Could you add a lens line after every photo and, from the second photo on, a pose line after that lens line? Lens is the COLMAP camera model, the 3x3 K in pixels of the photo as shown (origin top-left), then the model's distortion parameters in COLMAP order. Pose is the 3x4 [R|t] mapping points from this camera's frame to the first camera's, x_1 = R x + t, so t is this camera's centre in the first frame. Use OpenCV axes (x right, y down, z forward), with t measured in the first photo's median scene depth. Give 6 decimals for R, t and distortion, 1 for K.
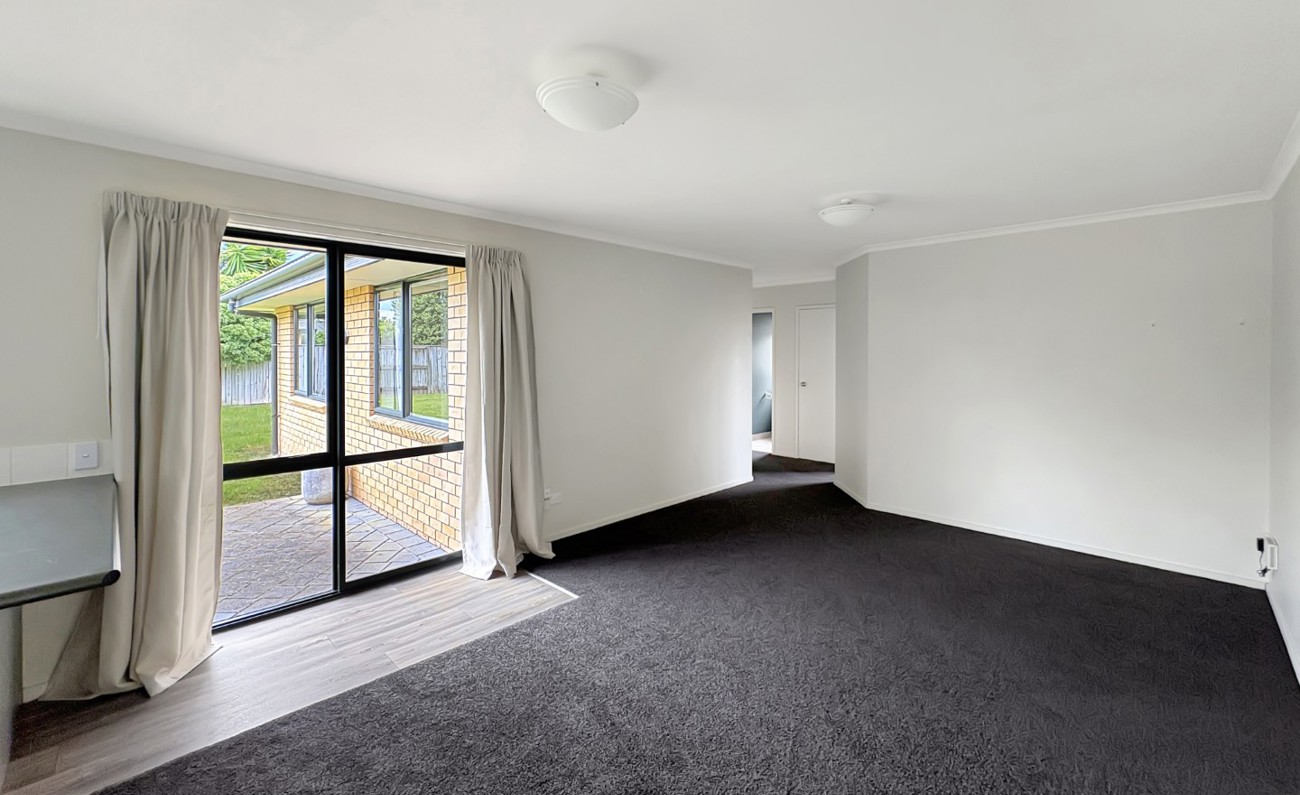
lens RADIAL K [[537.0, 0, 650.6], [0, 537.0, 360.4], [0, 0, 1]] dist [0.000446, 0.000113]
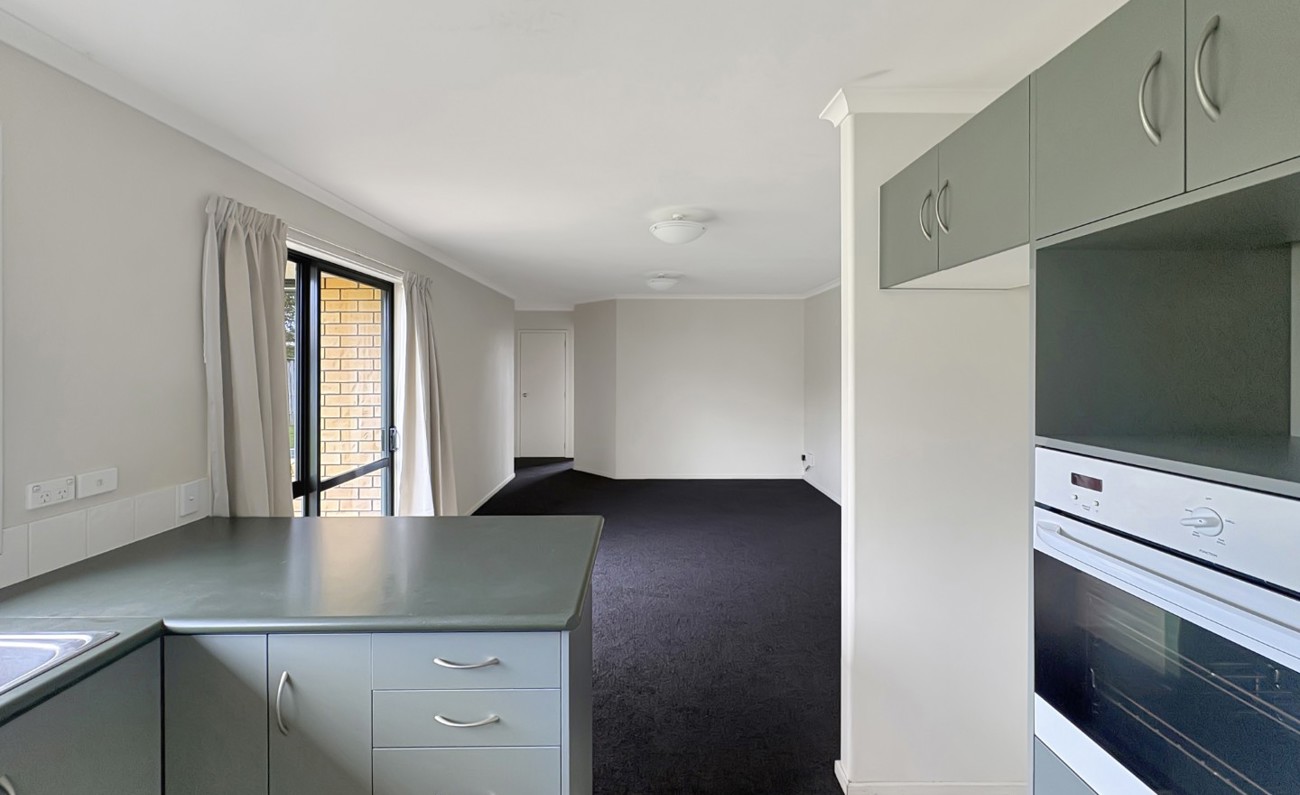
lens RADIAL K [[538.2, 0, 646.7], [0, 538.2, 370.1], [0, 0, 1]] dist [0.000076, 0.000015]
pose [[0.707045, -0.005430, 0.707148, -0.625050], [0.009927, 0.999948, -0.002247, -0.009505], [-0.707099, 0.008608, 0.707062, -0.068956]]
